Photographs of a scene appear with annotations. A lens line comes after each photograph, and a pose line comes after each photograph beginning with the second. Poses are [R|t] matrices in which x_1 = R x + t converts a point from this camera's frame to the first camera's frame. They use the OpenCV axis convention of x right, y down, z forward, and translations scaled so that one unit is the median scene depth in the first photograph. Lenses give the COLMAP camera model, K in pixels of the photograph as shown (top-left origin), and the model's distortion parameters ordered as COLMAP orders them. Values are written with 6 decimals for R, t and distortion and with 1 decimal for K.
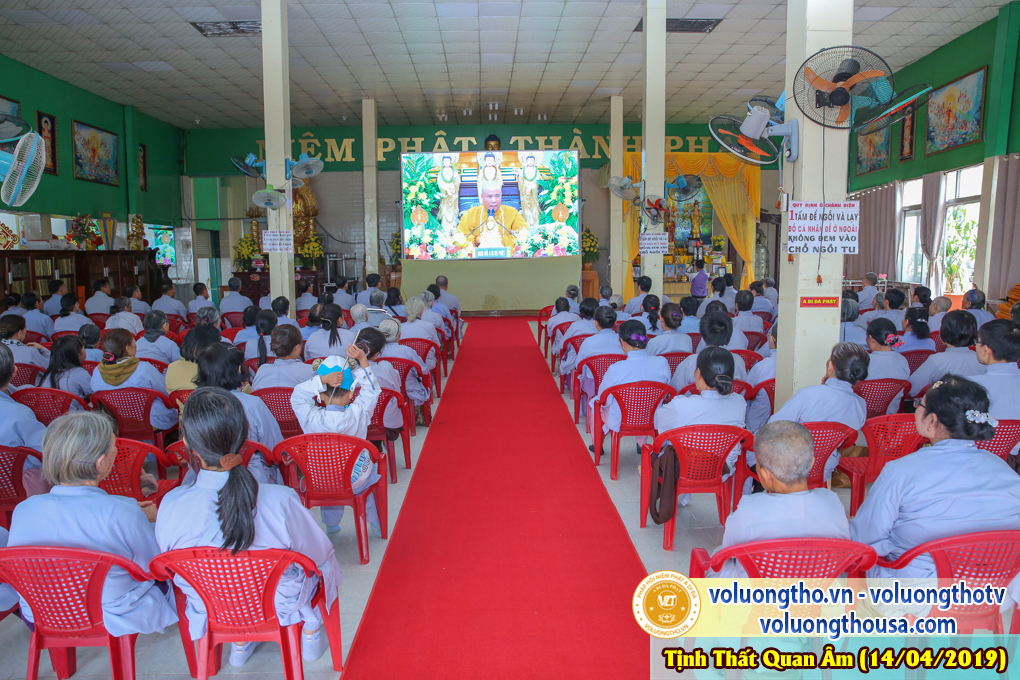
lens RADIAL K [[721.3, 0, 510.5], [0, 721.3, 340.4], [0, 0, 1]] dist [-0.076616, 0.086563]
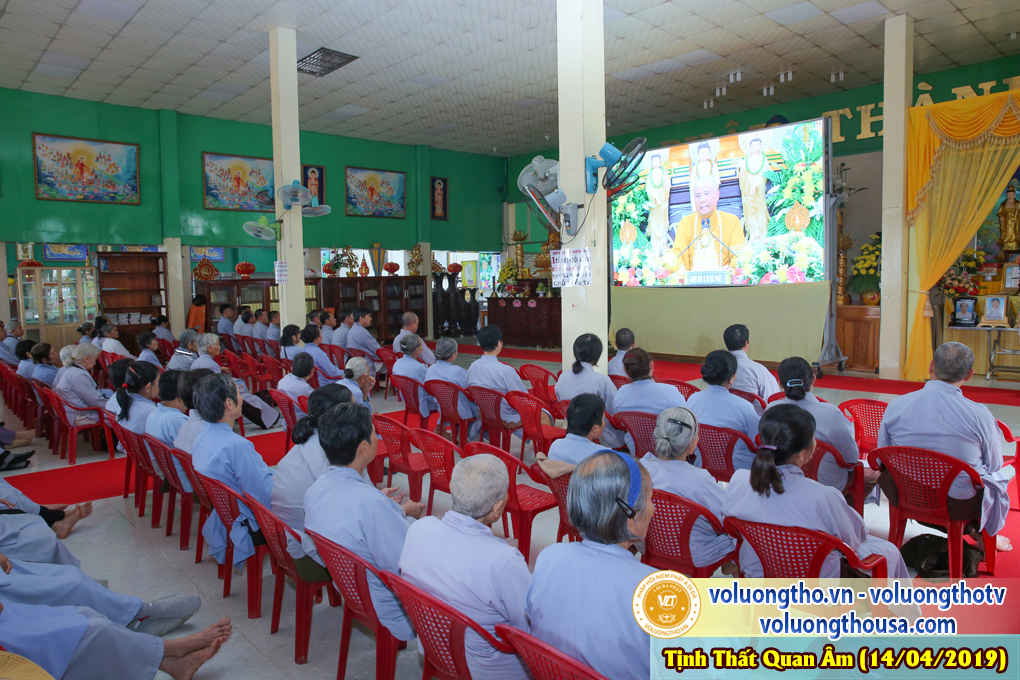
lens RADIAL K [[721.3, 0, 501.6], [0, 721.3, 331.6], [0, 0, 1]] dist [-0.076616, 0.086563]
pose [[0.652238, 0.052940, -0.756163, 0.394539], [-0.082107, 0.996623, -0.001047, -0.050247], [0.753554, 0.062769, 0.654382, 0.374463]]
